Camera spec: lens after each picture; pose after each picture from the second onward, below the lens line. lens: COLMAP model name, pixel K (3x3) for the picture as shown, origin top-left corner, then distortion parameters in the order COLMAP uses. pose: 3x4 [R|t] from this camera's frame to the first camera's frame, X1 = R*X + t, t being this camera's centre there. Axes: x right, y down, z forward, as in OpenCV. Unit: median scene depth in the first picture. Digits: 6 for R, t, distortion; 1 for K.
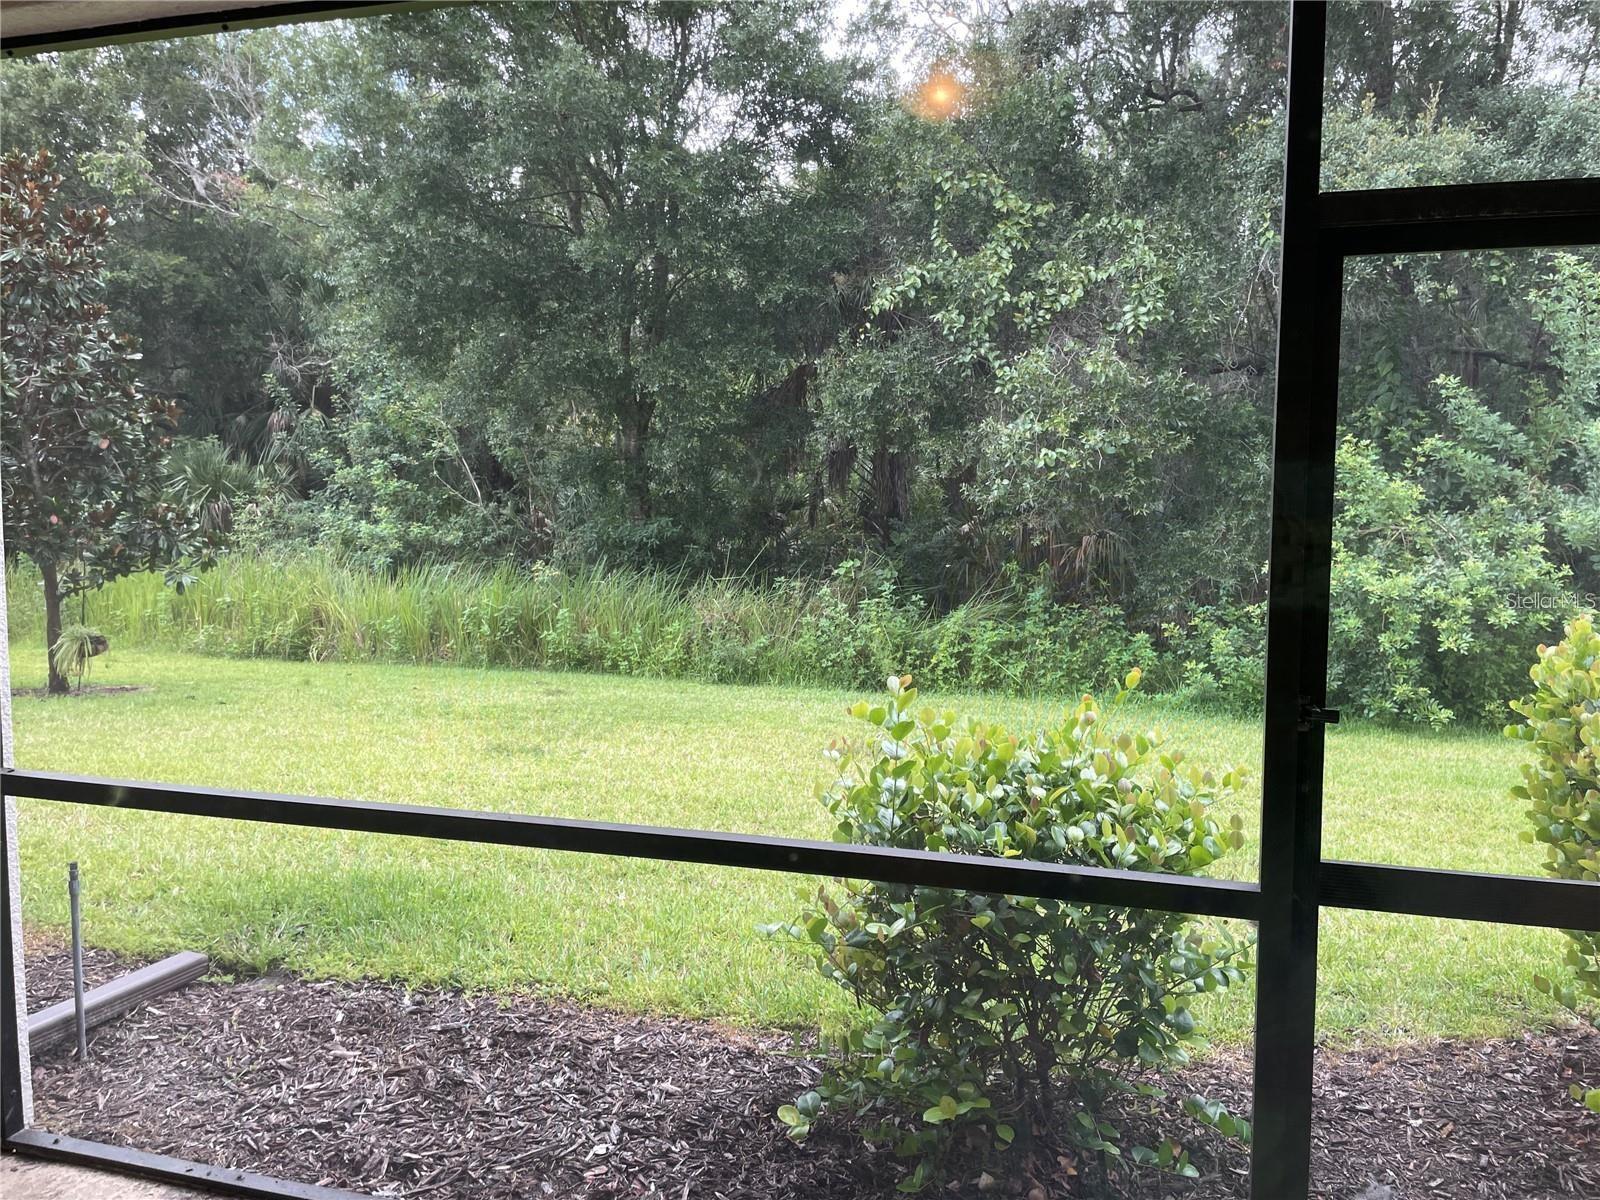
lens RADIAL K [[1219.5, 0, 794.8], [0, 1219.5, 591.2], [0, 0, 1]] dist [0.089603, -0.108264]
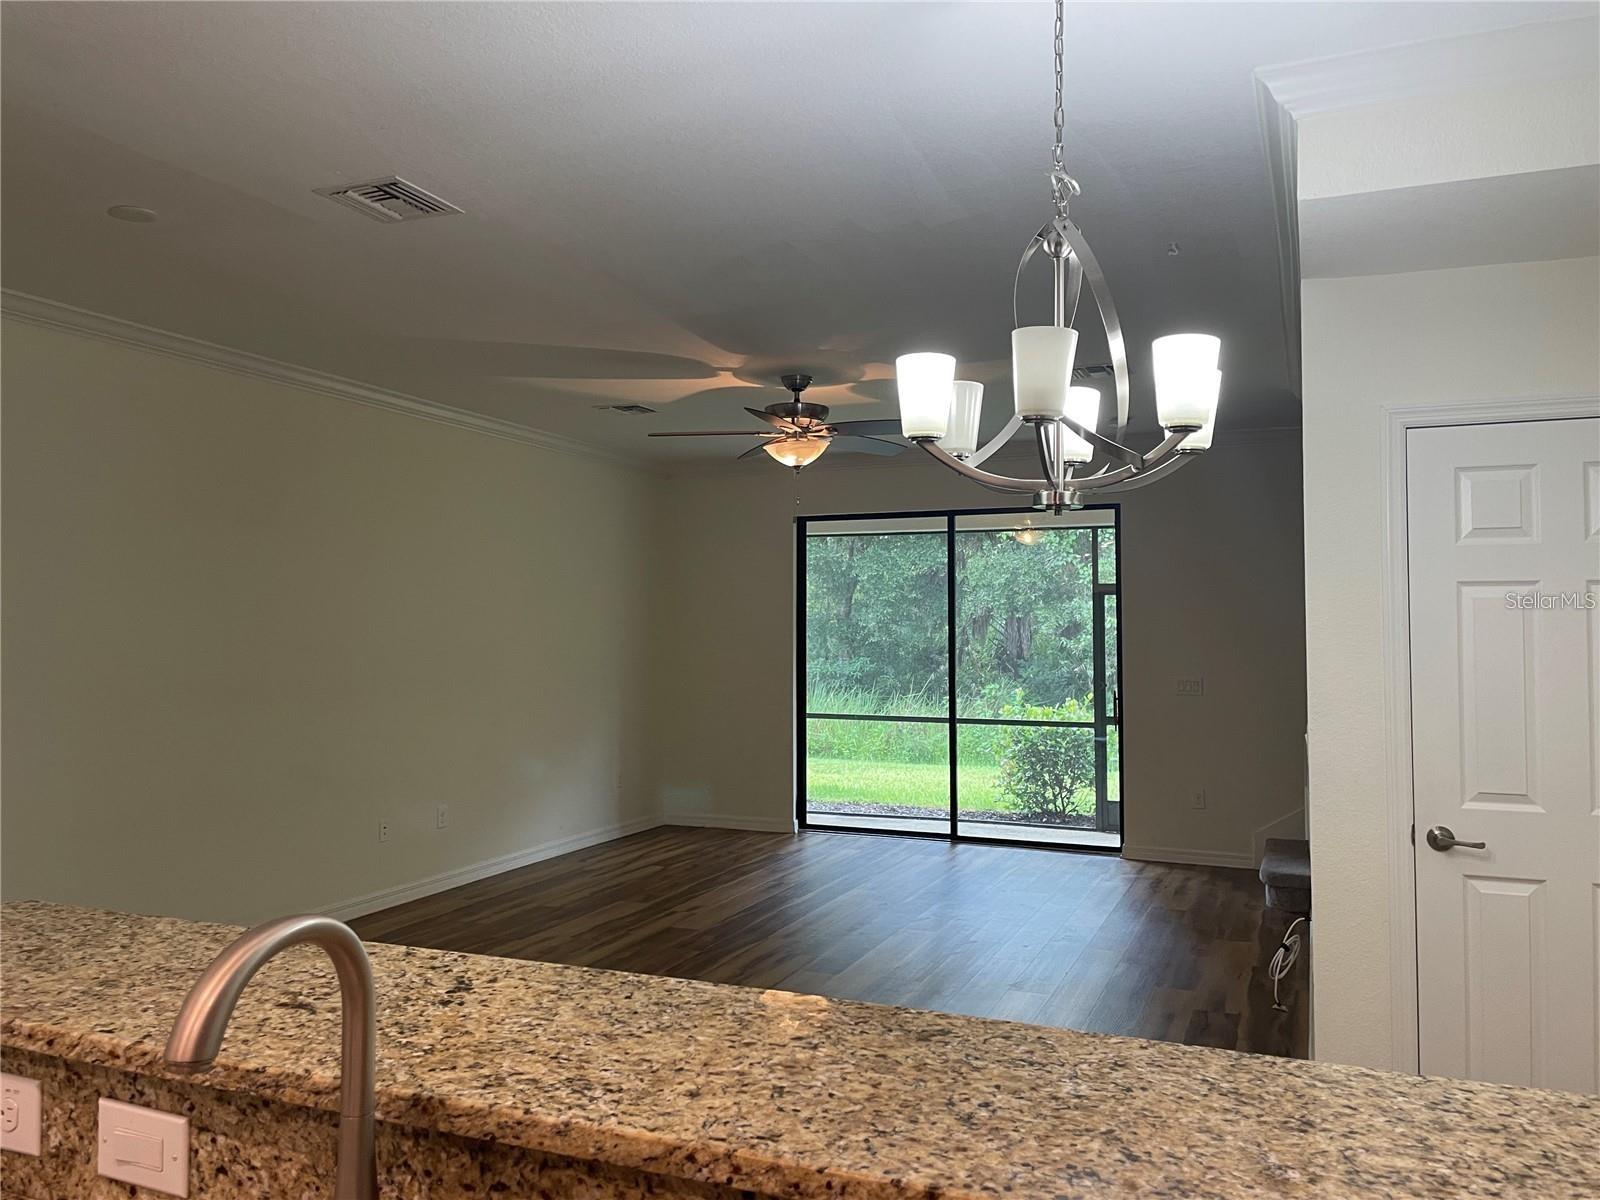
lens RADIAL K [[1219.5, 0, 786.4], [0, 1219.5, 561.7], [0, 0, 1]] dist [0.089603, -0.108264]
pose [[0.994027, -0.009336, -0.108732, -0.052942], [-0.006640, 0.989314, -0.145649, 0.056964], [0.108929, 0.145502, 0.983343, -0.694859]]
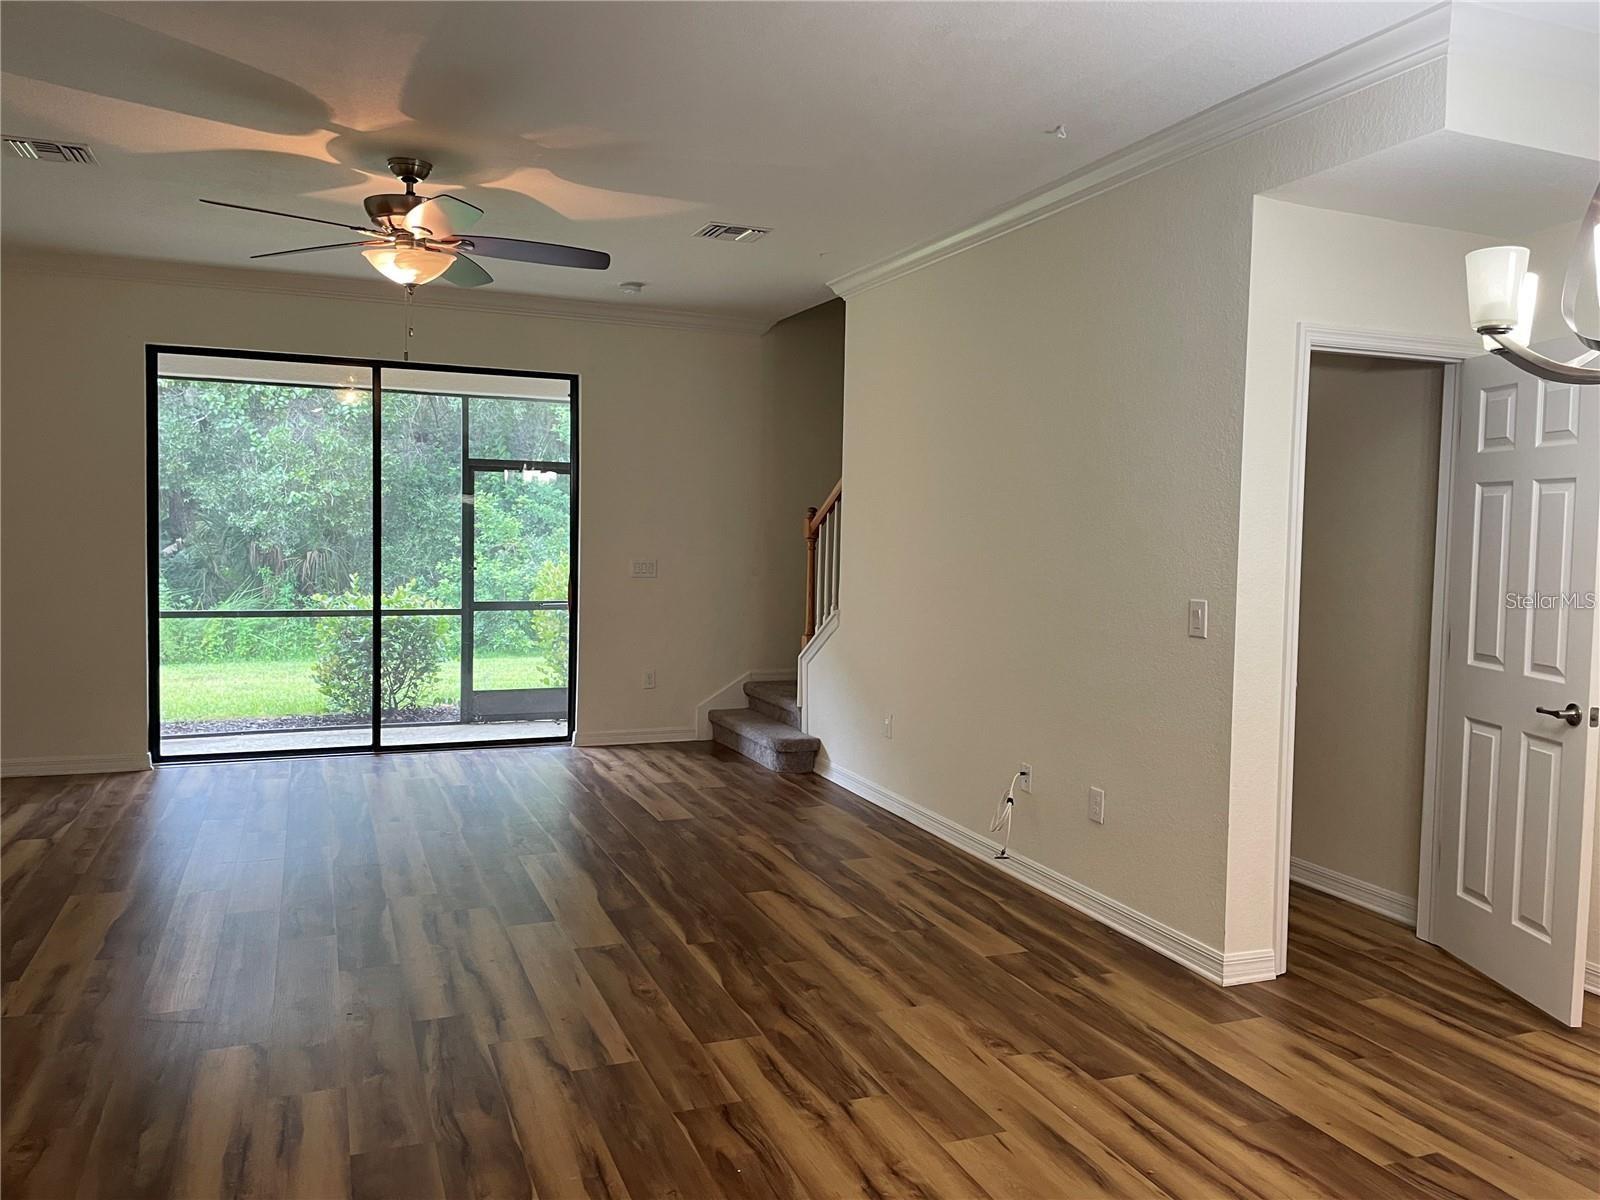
lens RADIAL K [[1219.5, 0, 811.1], [0, 1219.5, 584.4], [0, 0, 1]] dist [0.089603, -0.108264]
pose [[0.779436, -0.020528, 0.626145, -0.250101], [0.039664, 0.999075, -0.016619, 0.048414], [-0.625225, 0.037789, 0.779529, -0.574046]]
